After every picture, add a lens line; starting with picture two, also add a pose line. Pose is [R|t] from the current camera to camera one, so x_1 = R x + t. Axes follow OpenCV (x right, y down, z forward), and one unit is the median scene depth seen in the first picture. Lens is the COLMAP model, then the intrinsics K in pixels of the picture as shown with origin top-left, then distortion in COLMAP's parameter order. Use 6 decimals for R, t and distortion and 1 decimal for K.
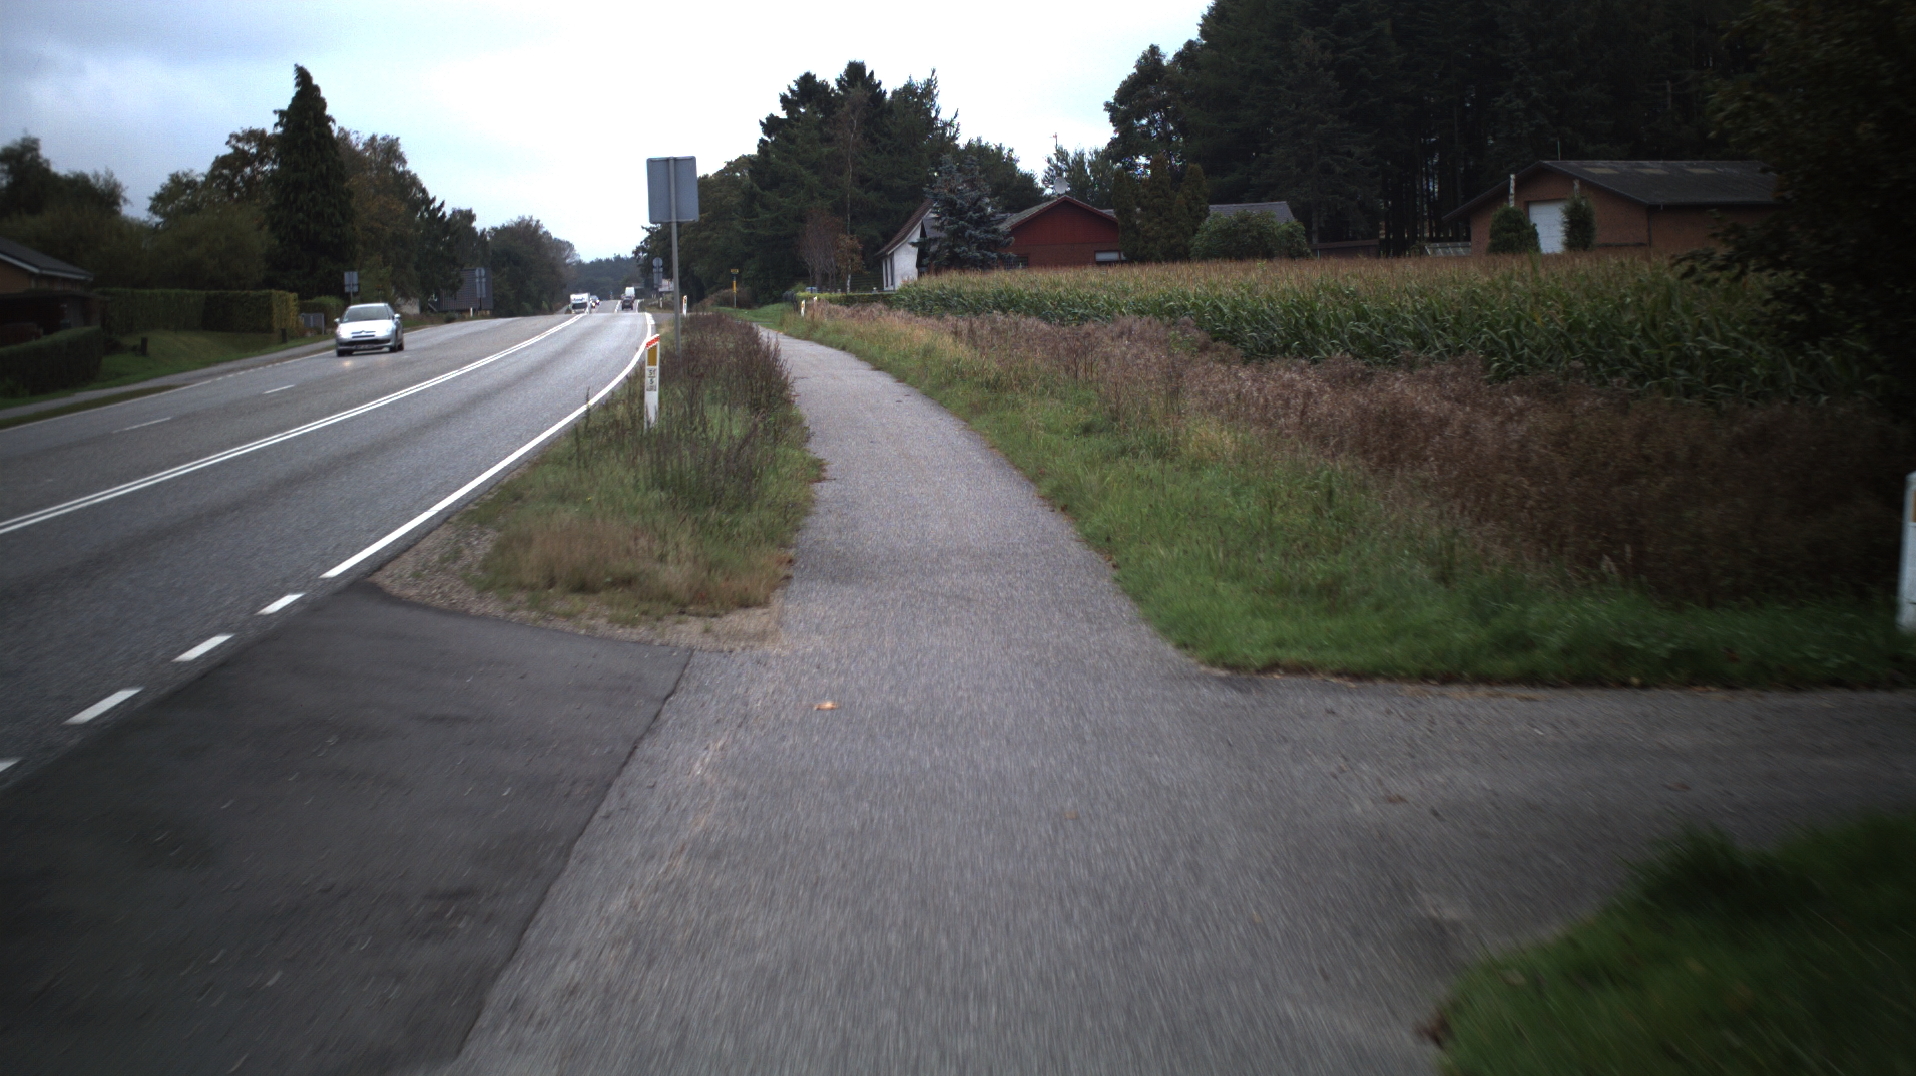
lens RADIAL K [[3446.3, 0, 958.0], [0, 3446.3, 538.0], [0, 0, 1]] dist [-0.268326, 0.267336]
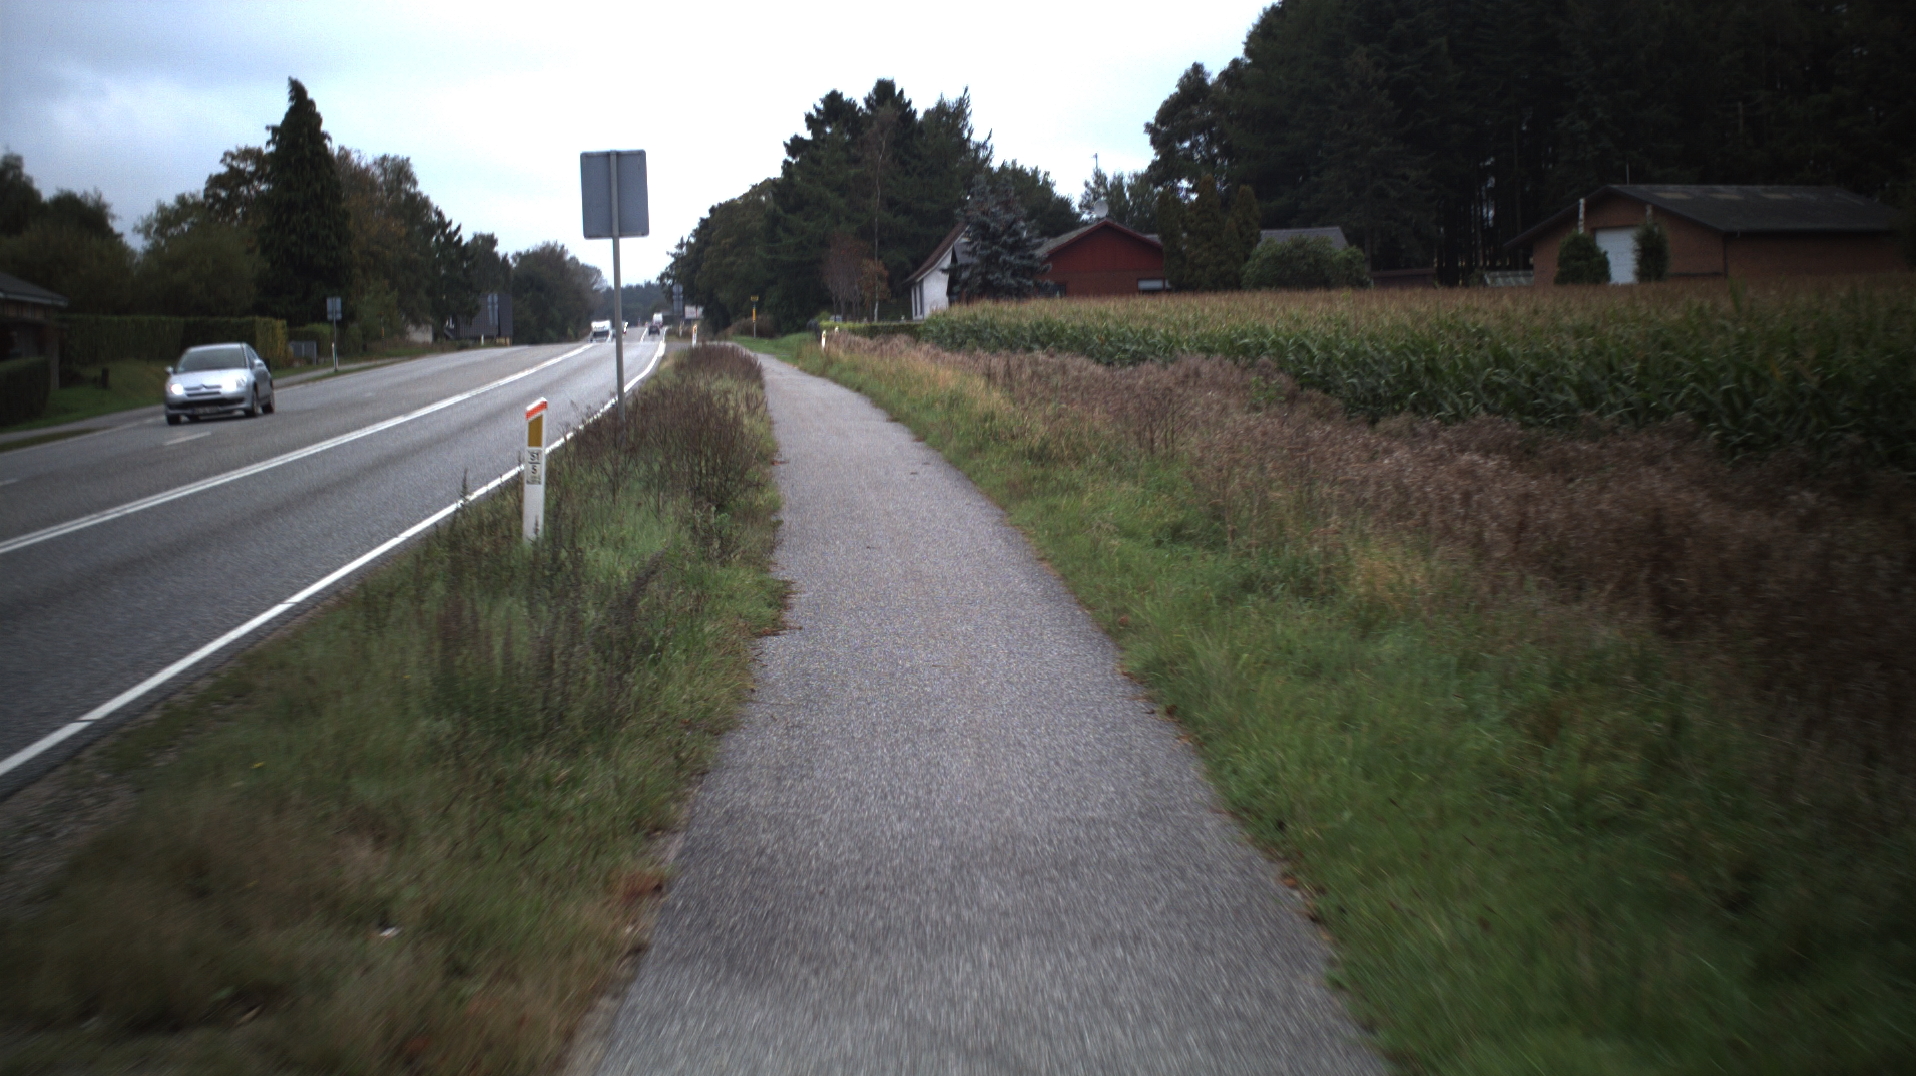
lens RADIAL K [[3446.3, 0, 958.0], [0, 3446.3, 538.0], [0, 0, 1]] dist [-0.268326, 0.267336]
pose [[0.999948, 0.004260, -0.009239, -0.000084], [-0.004333, 0.999959, -0.007959, -0.004835], [0.009204, 0.007998, 0.999926, 0.059320]]
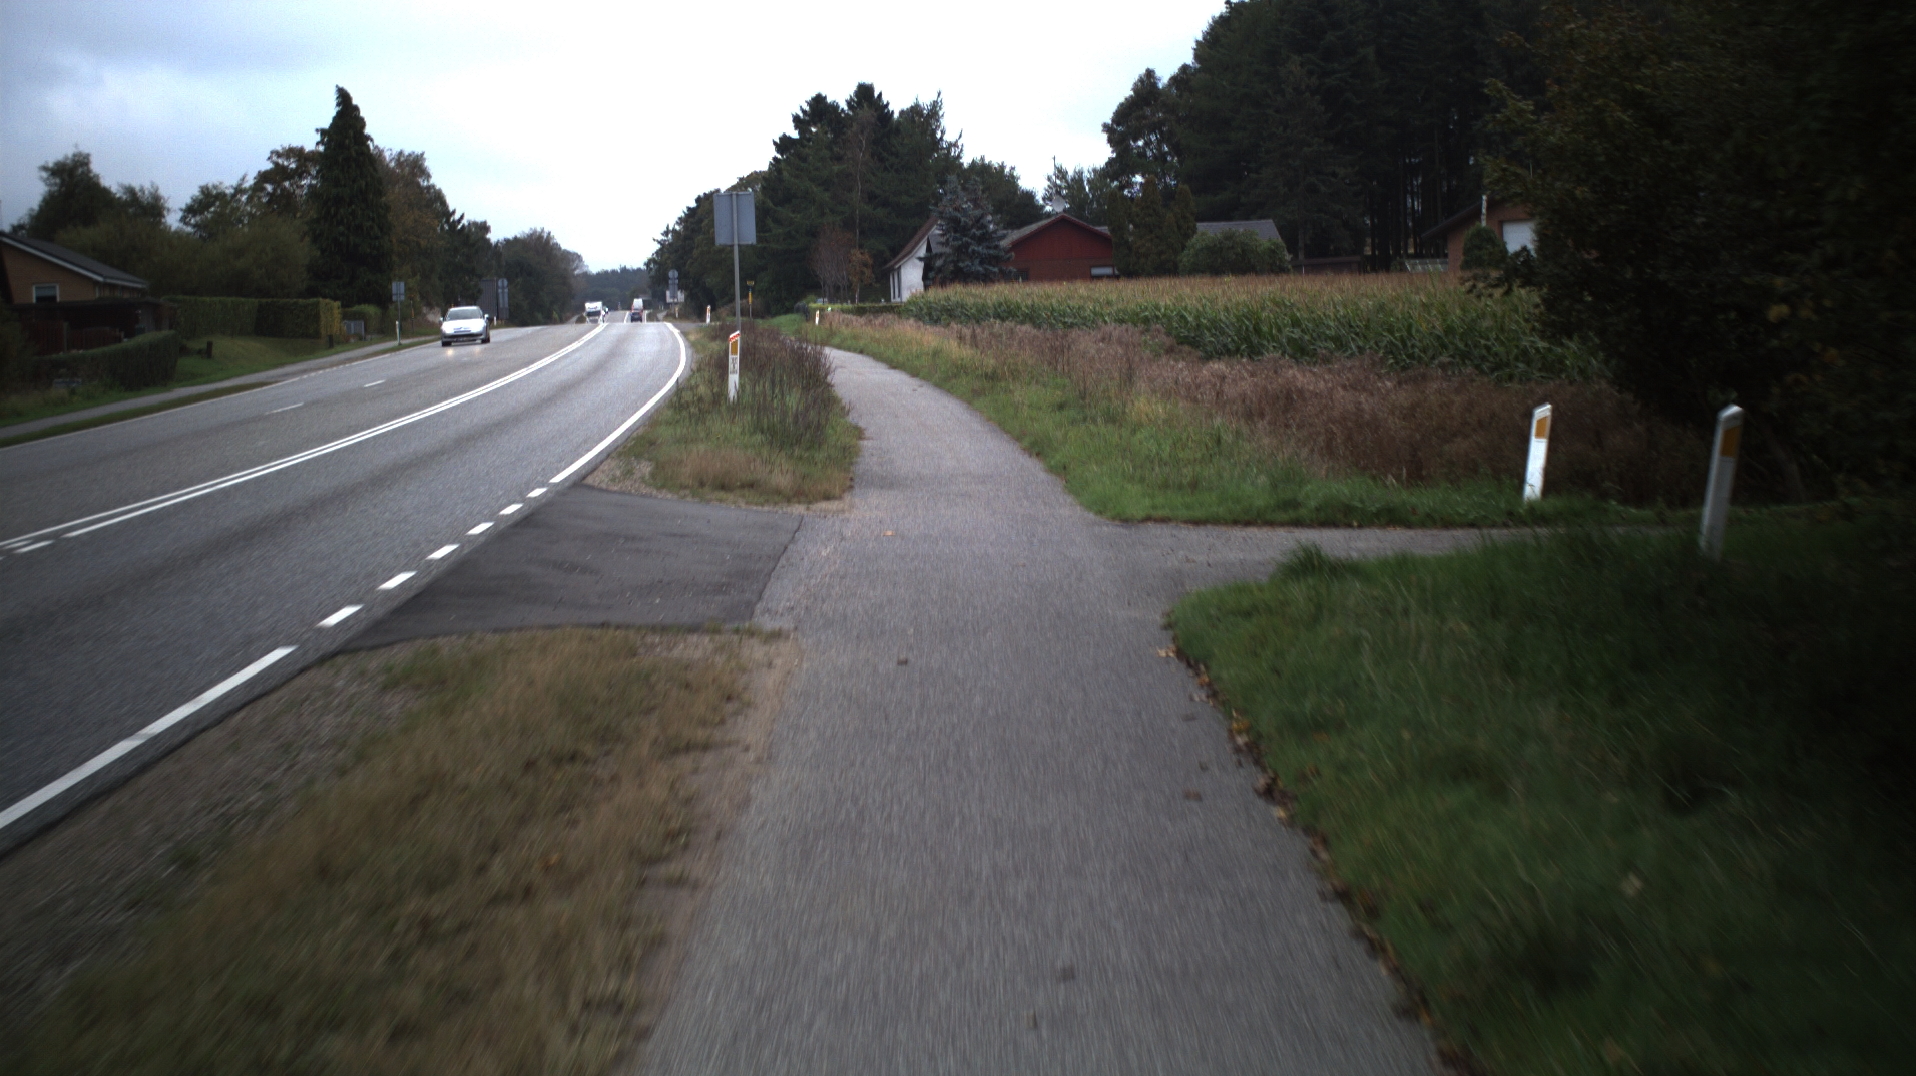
lens RADIAL K [[3446.3, 0, 958.0], [0, 3446.3, 538.0], [0, 0, 1]] dist [-0.268326, 0.267336]
pose [[0.999988, 0.004779, -0.000568, -0.000146], [-0.004781, 0.999982, -0.003676, 0.004498], [0.000550, 0.003679, 0.999993, -0.059317]]
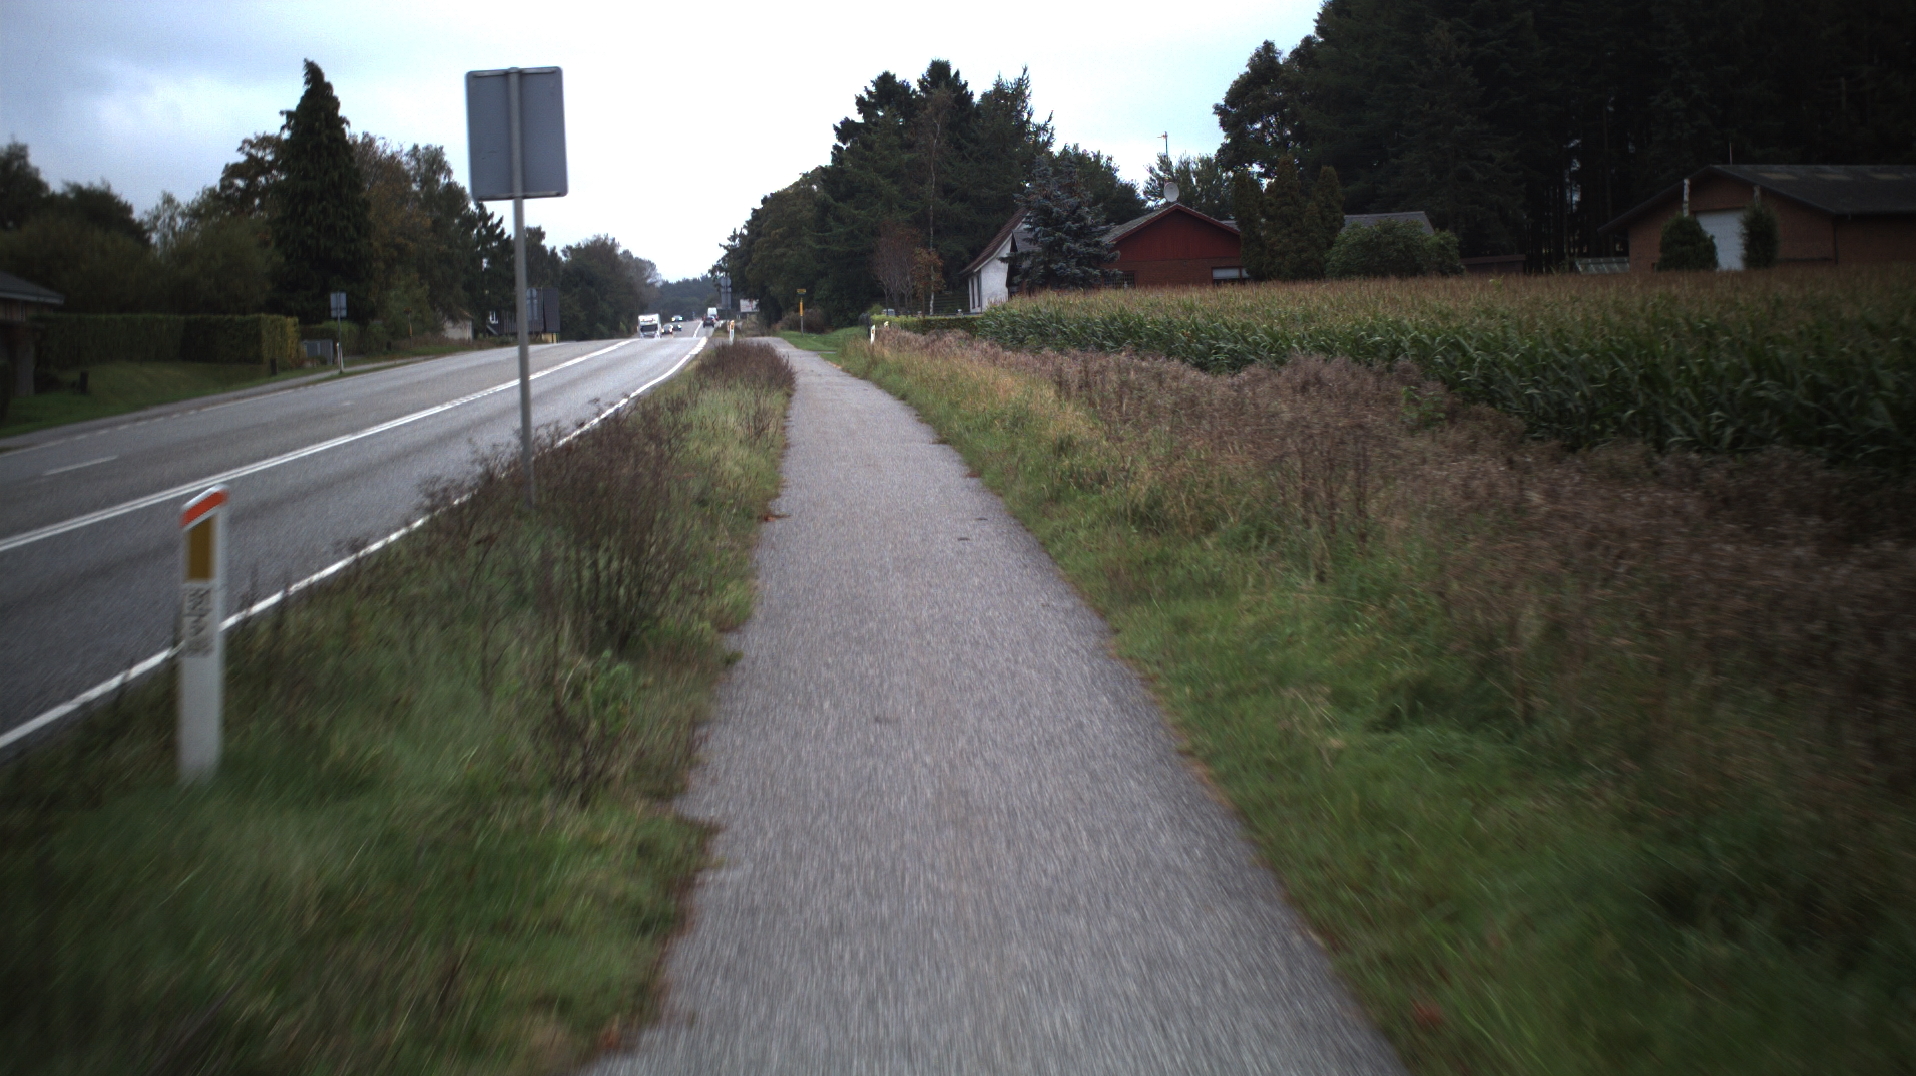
lens RADIAL K [[3446.3, 0, 958.0], [0, 3446.3, 538.0], [0, 0, 1]] dist [-0.268326, 0.267336]
pose [[0.999643, -0.000803, -0.026690, -0.001002], [0.000652, 0.999984, -0.005668, -0.009270], [0.026694, 0.005648, 0.999628, 0.118696]]
